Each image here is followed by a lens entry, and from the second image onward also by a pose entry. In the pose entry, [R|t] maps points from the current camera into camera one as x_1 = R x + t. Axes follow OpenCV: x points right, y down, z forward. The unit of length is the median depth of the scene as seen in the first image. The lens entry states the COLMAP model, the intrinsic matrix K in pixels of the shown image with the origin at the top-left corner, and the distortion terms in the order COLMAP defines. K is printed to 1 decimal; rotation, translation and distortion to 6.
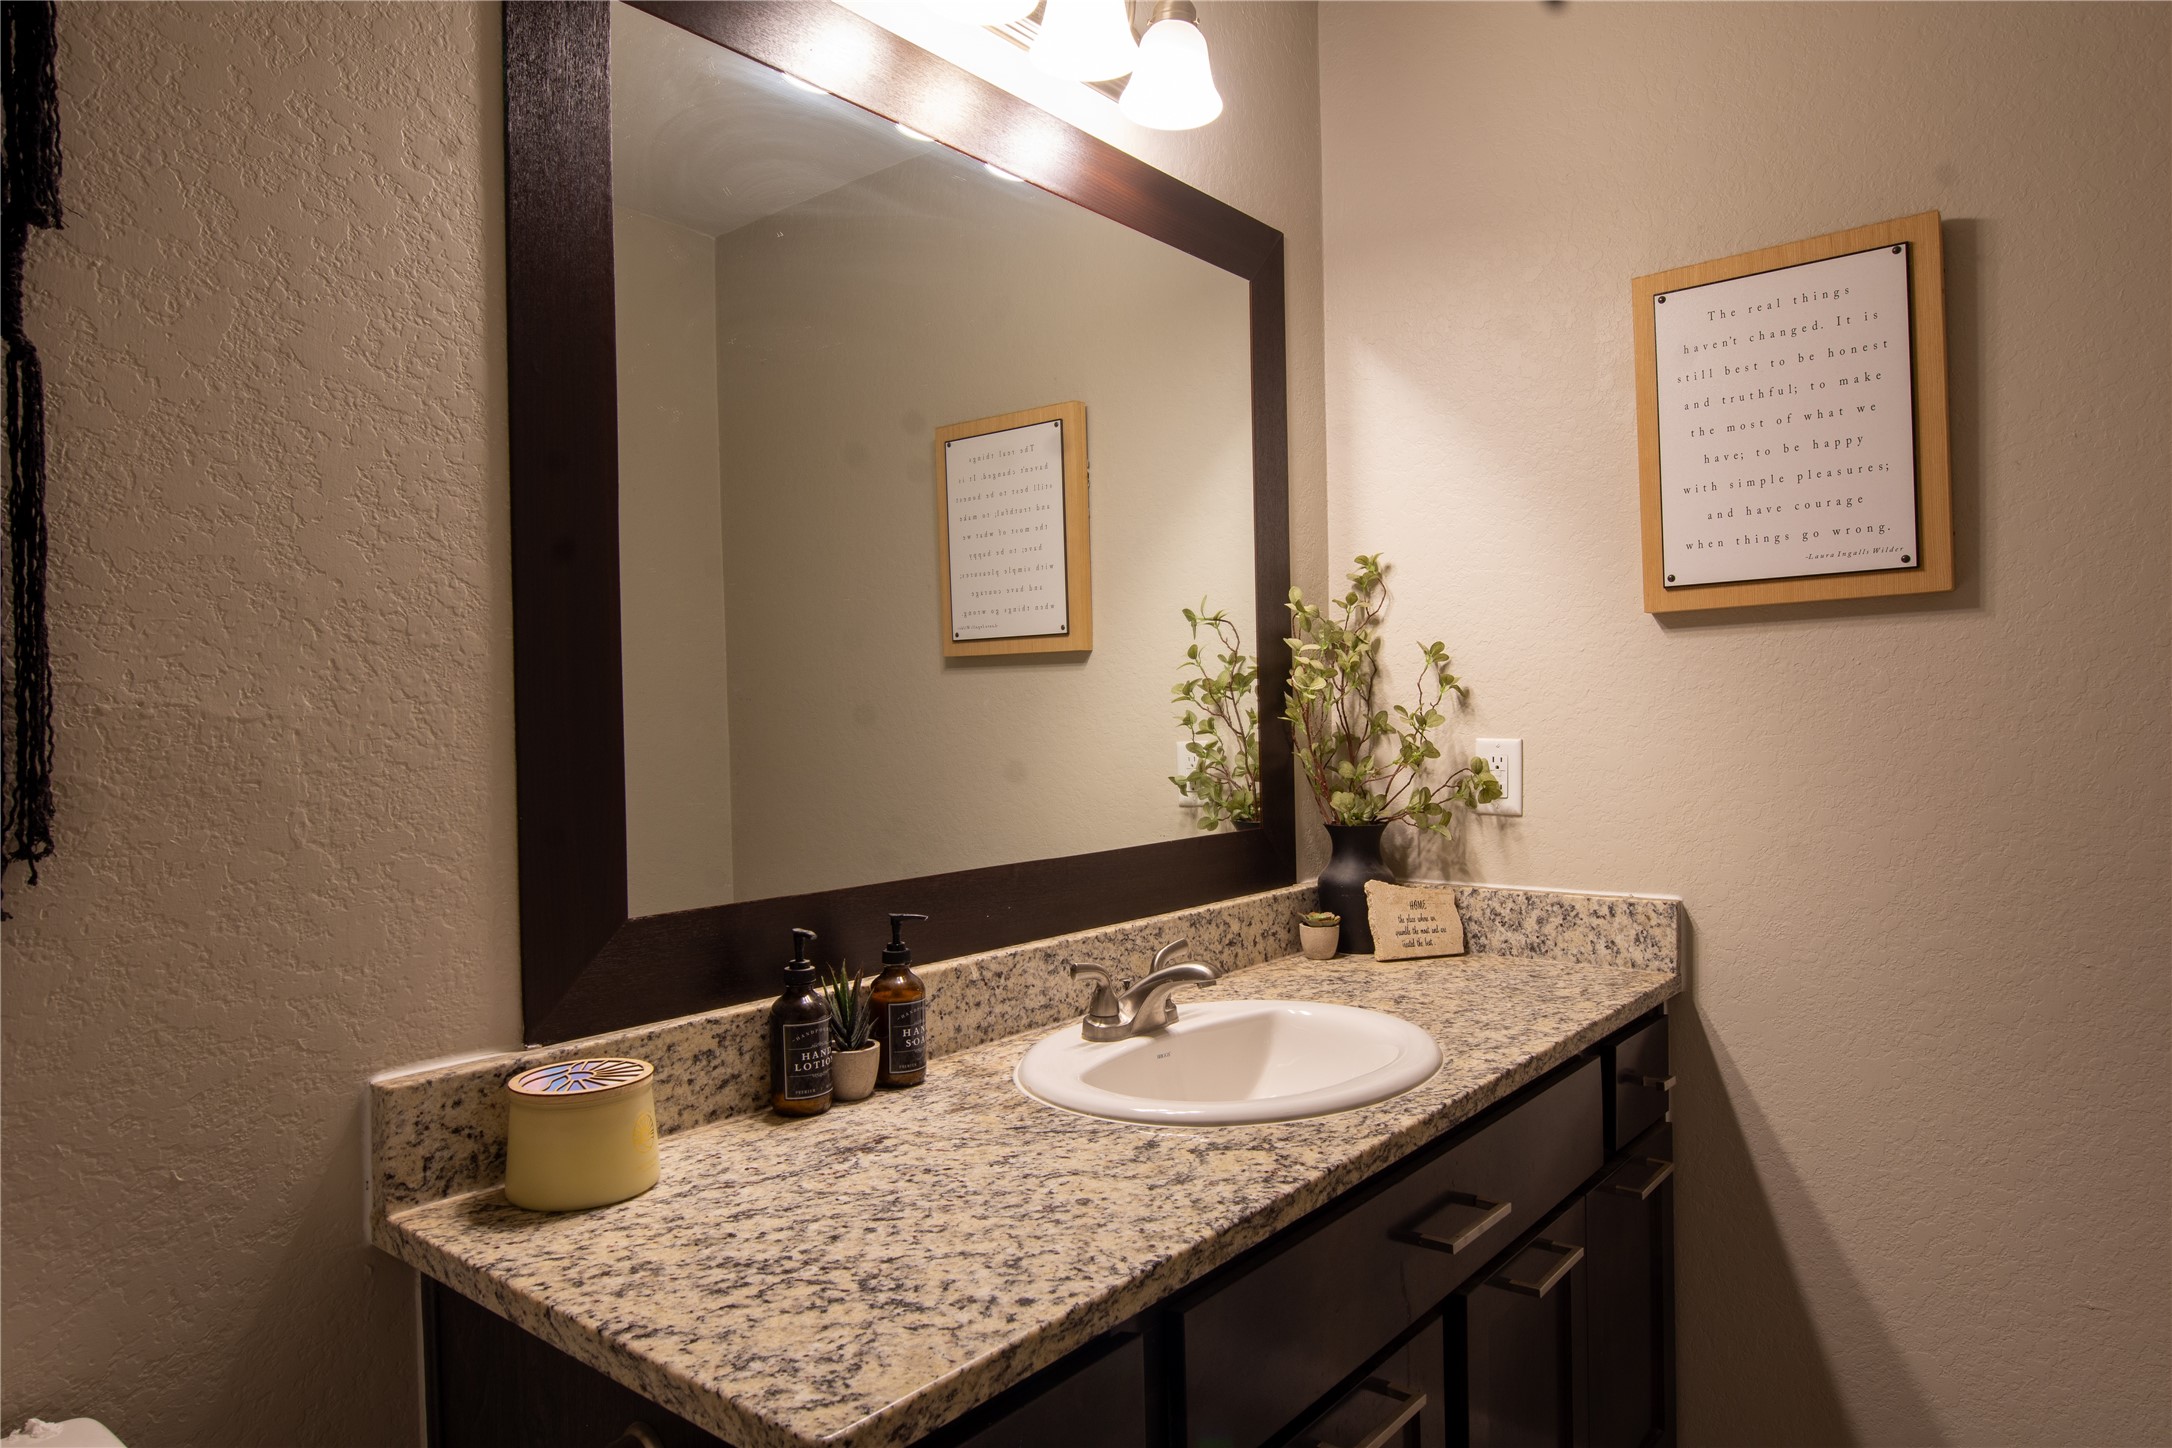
lens RADIAL K [[1342.4, 0, 1086.0], [0, 1342.4, 724.0], [0, 0, 1]] dist [-0.016239, -0.002056]
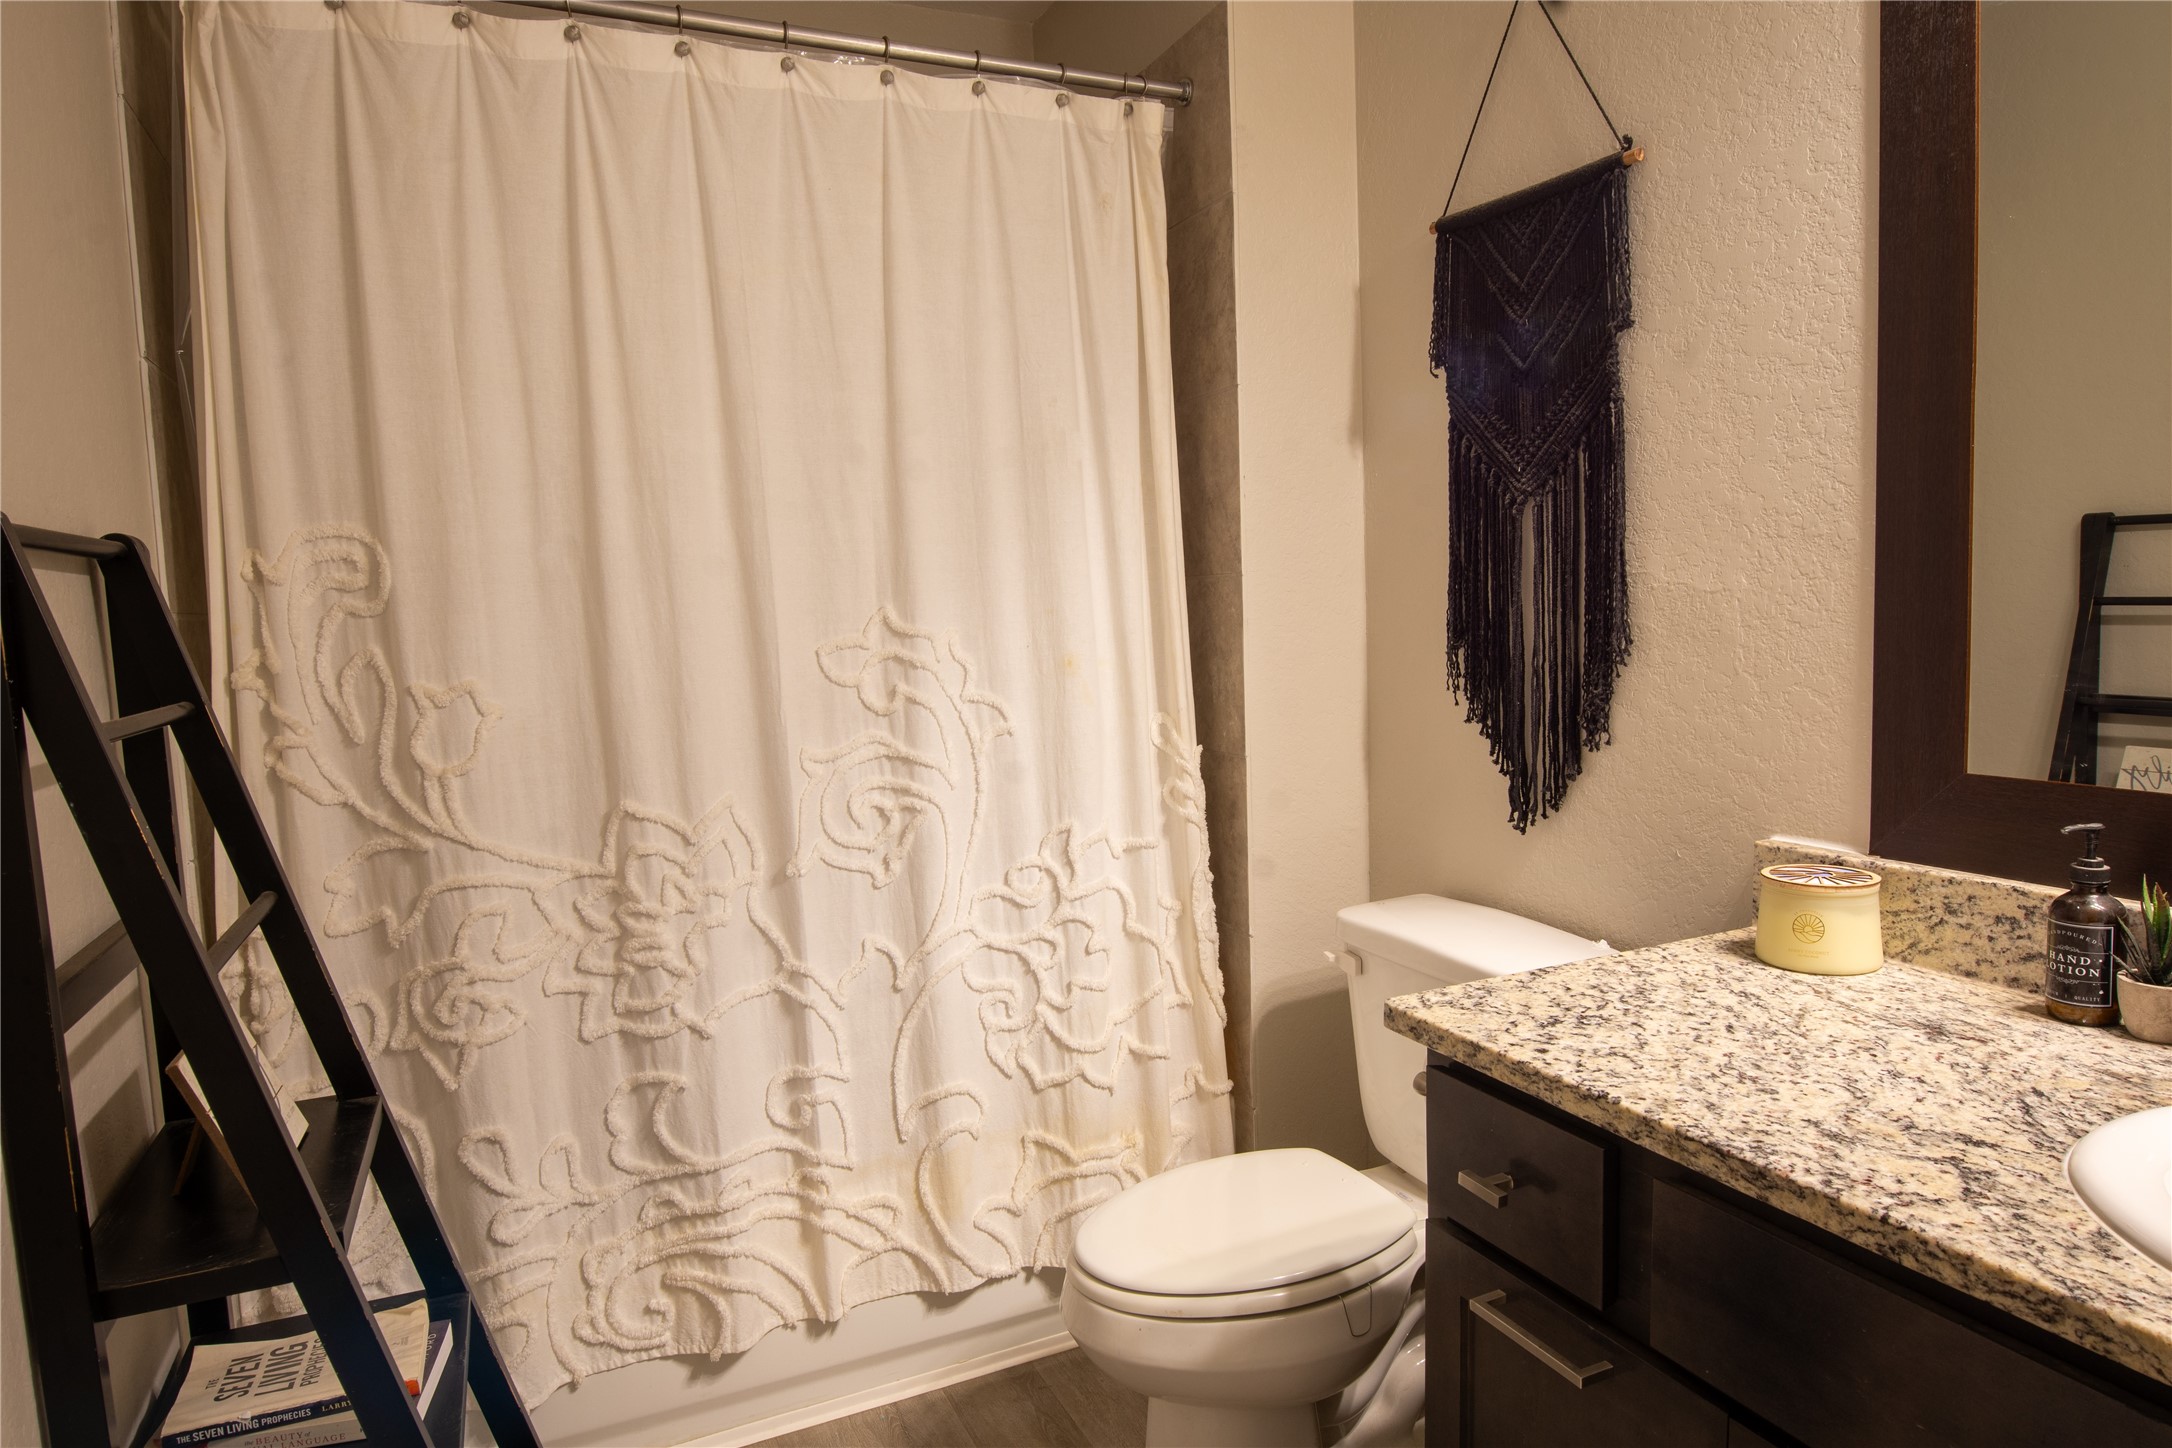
lens RADIAL K [[1342.4, 0, 1086.0], [0, 1342.4, 724.0], [0, 0, 1]] dist [-0.016239, -0.002056]
pose [[-0.455794, 0.118913, -0.882106, 1.127212], [0.043962, 0.992834, 0.111124, -0.055800], [0.888999, 0.011870, -0.457756, 1.033524]]
